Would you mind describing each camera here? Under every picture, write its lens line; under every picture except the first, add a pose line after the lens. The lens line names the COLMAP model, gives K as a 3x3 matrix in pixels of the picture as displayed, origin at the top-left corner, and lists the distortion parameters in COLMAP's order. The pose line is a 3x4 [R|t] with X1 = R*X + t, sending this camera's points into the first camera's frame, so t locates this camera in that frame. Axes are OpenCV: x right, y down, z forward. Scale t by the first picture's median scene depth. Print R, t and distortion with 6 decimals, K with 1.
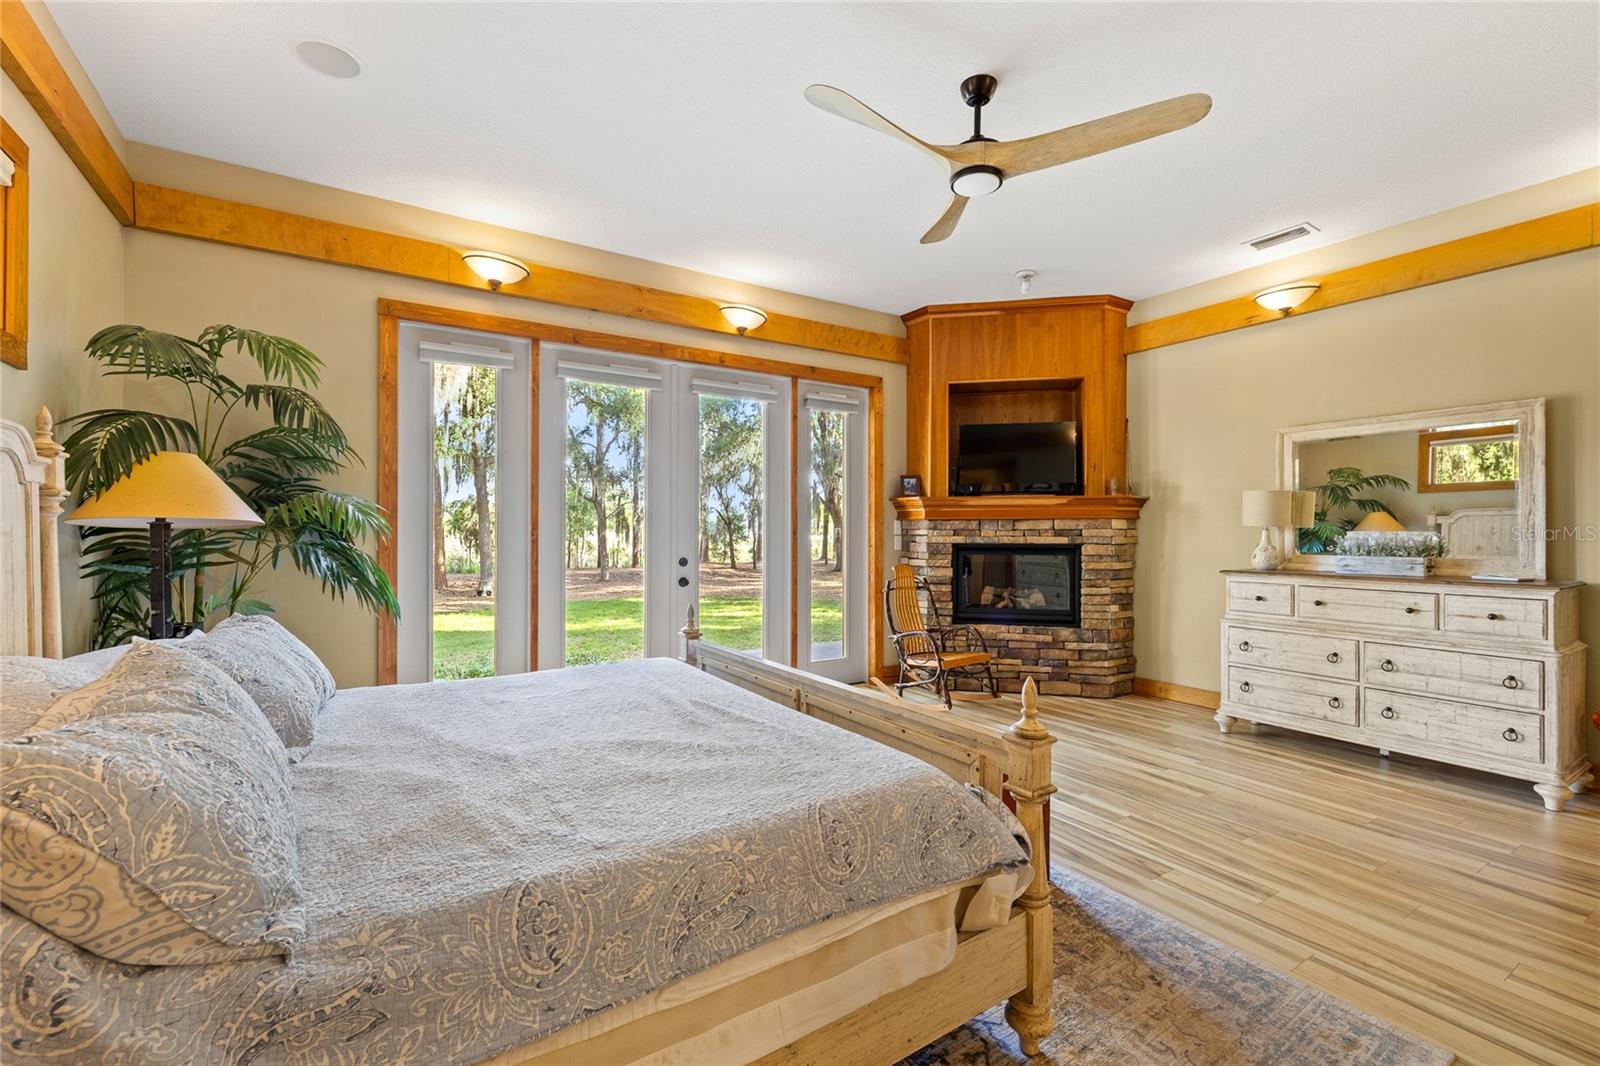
lens RADIAL K [[678.9, 0, 792.3], [0, 678.9, 529.0], [0, 0, 1]] dist [0.002938, -0.000063]
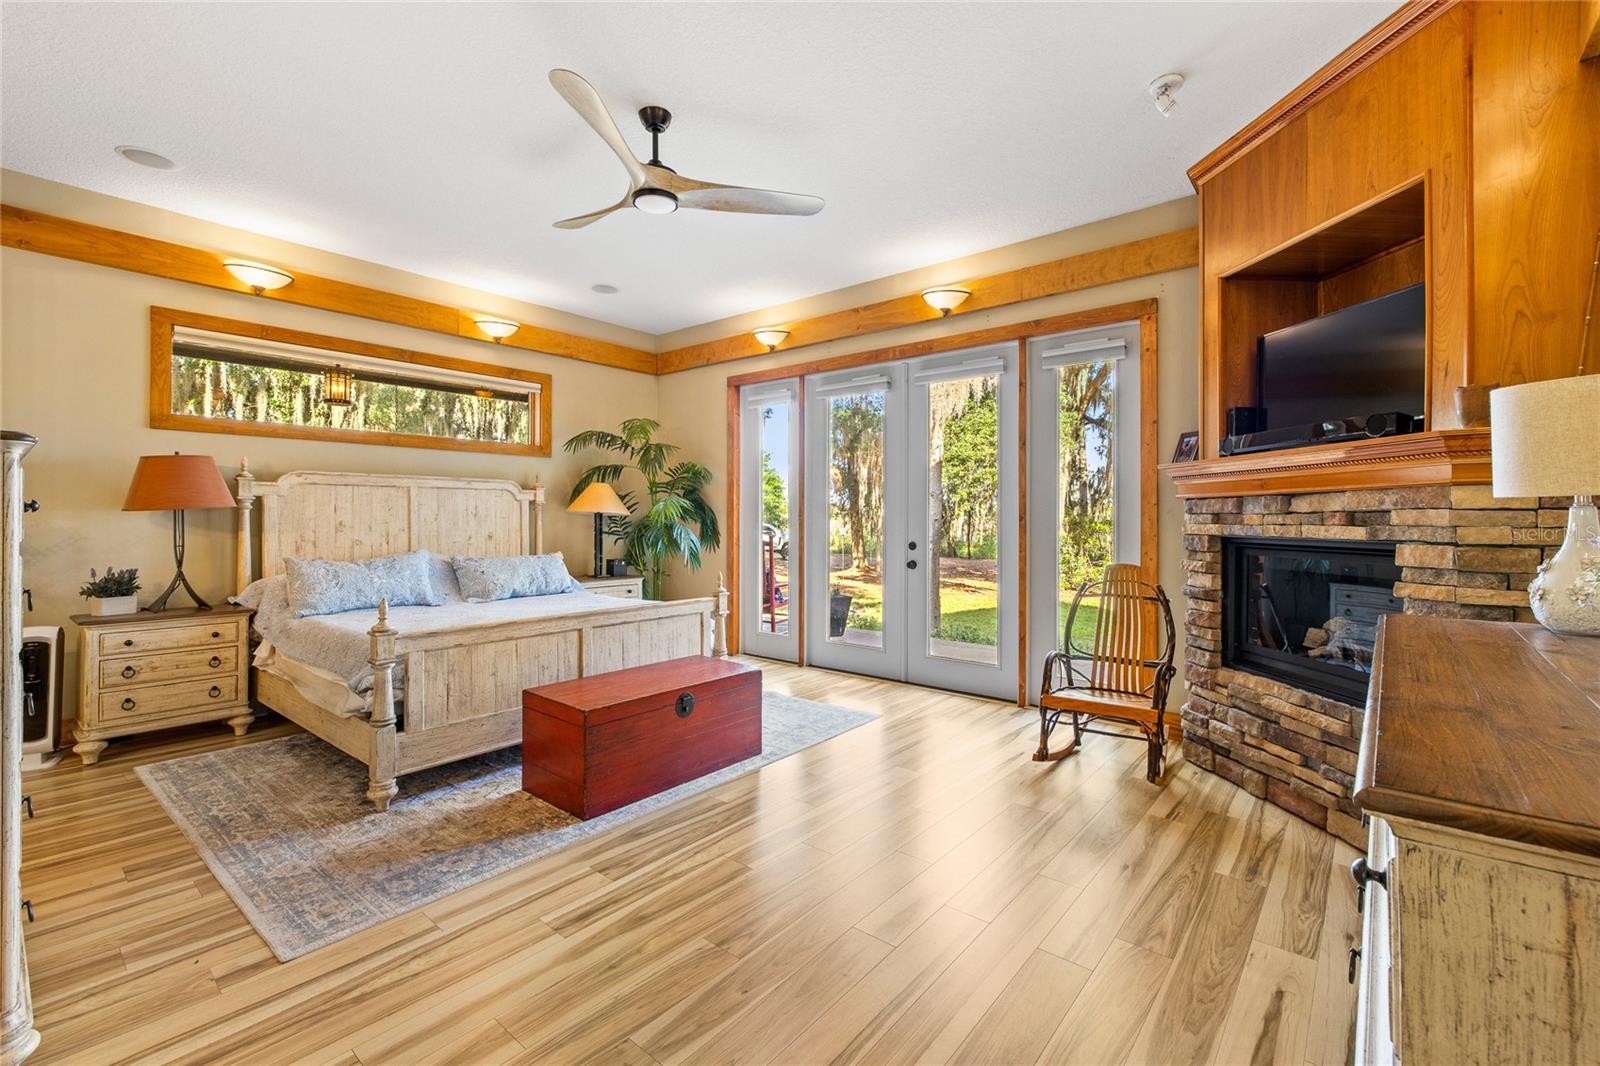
lens RADIAL K [[673.9, 0, 791.7], [0, 673.9, 516.2], [0, 0, 1]] dist [0.000773, -0.000092]
pose [[0.309931, -0.004018, -0.950751, 0.772809], [0.003095, 0.999990, -0.003217, 0.004548], [0.950754, -0.001946, 0.309940, 0.485619]]
